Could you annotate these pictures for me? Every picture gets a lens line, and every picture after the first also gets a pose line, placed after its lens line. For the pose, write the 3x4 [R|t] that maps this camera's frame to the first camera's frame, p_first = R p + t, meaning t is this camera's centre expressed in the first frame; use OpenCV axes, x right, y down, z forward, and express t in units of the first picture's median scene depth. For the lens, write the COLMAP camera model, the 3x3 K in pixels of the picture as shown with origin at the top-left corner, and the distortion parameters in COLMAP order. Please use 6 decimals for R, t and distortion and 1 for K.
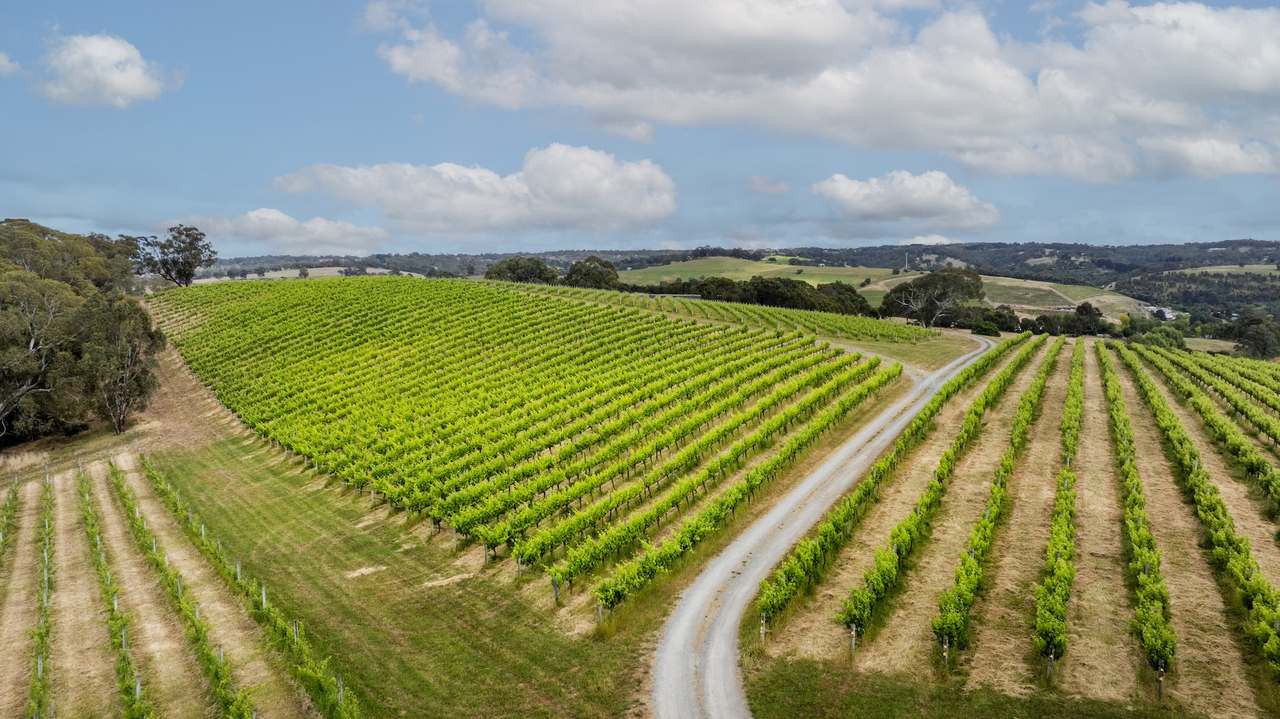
lens RADIAL K [[891.4, 0, 641.0], [0, 891.4, 365.1], [0, 0, 1]] dist [-0.029101, 0.020476]
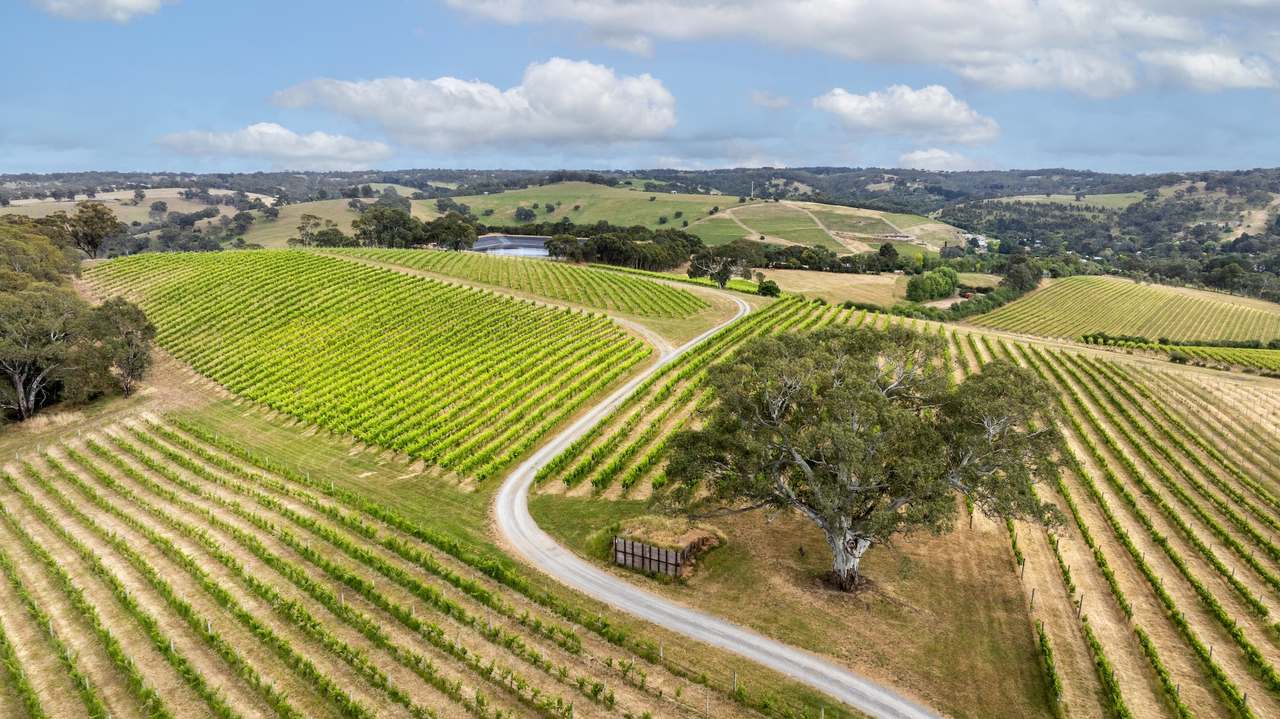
lens RADIAL K [[891.4, 0, 640.0], [0, 891.4, 360.5], [0, 0, 1]] dist [-0.029101, 0.020476]
pose [[0.987960, -0.019071, 0.153529, 0.014726], [0.005800, 0.996241, 0.086427, -0.133732], [-0.154600, -0.084496, 0.984357, -0.709447]]
